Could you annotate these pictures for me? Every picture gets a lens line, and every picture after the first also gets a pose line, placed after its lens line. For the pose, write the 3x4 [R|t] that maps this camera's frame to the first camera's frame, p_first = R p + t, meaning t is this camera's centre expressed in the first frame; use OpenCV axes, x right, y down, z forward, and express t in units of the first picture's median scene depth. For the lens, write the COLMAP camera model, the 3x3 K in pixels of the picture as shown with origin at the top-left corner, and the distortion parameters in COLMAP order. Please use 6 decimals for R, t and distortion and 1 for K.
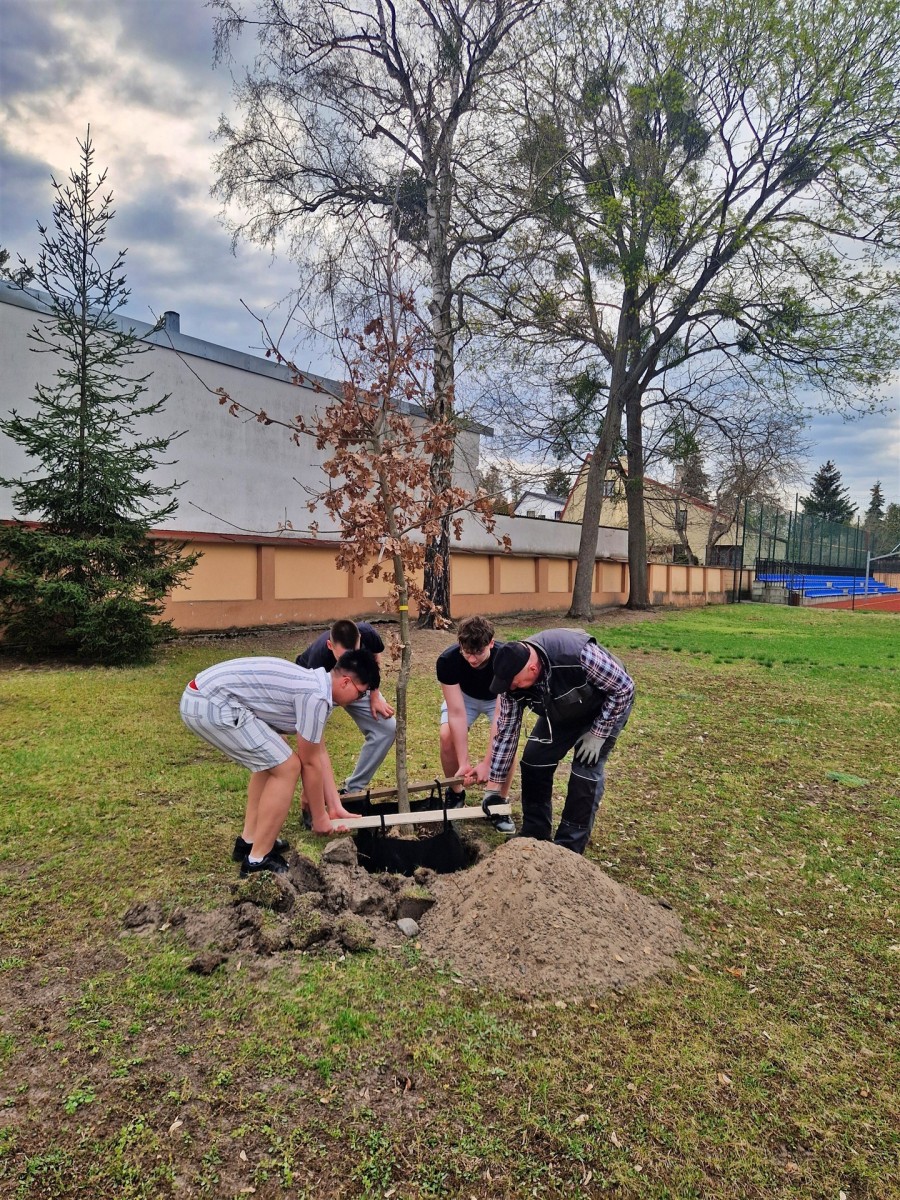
lens RADIAL K [[781.8, 0, 423.2], [0, 781.8, 596.5], [0, 0, 1]] dist [0.000605, -0.026128]
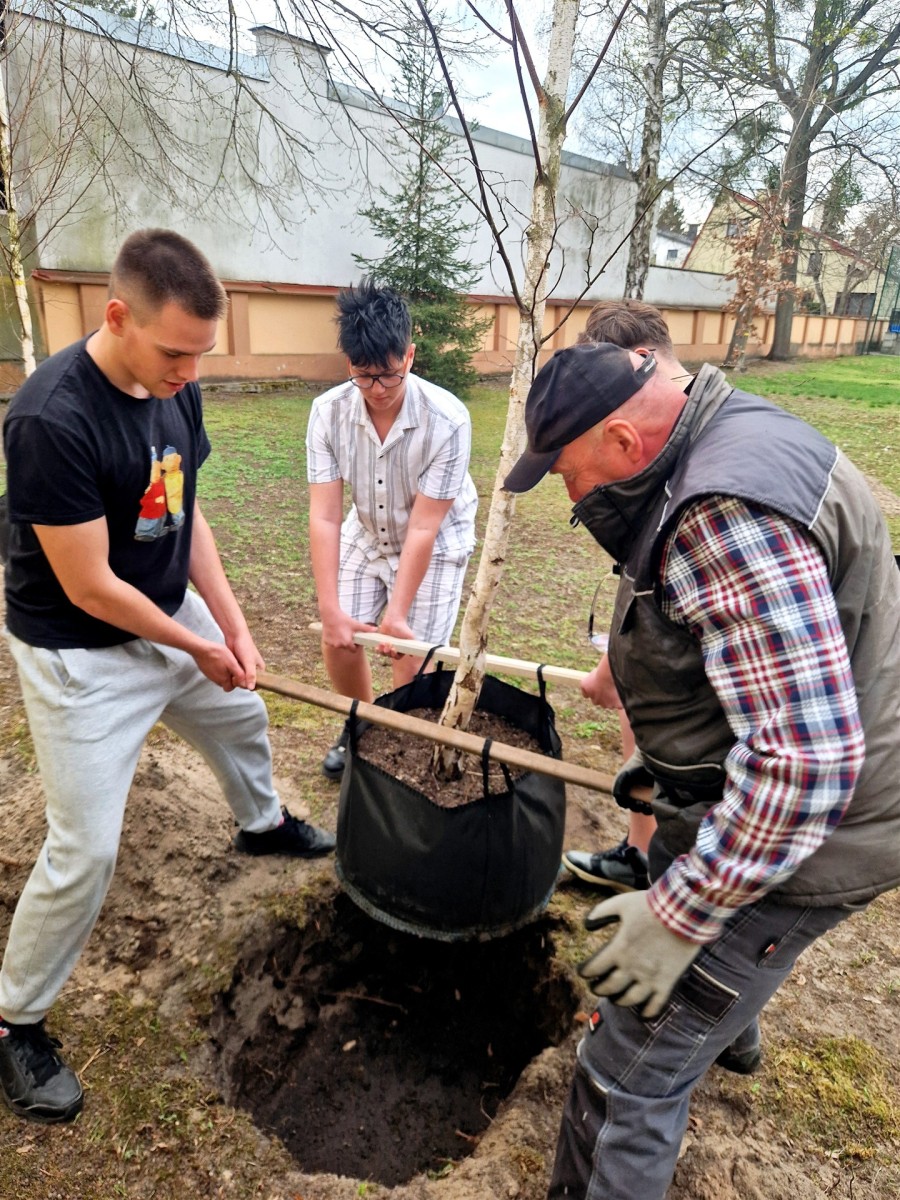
lens RADIAL K [[781.8, 0, 423.2], [0, 781.8, 596.5], [0, 0, 1]] dist [0.000605, -0.026128]
pose [[0.995212, 0.026675, -0.094028, -0.143312], [0.003043, 0.953115, 0.302594, -0.001217], [0.097691, -0.301431, 0.948470, -0.220475]]
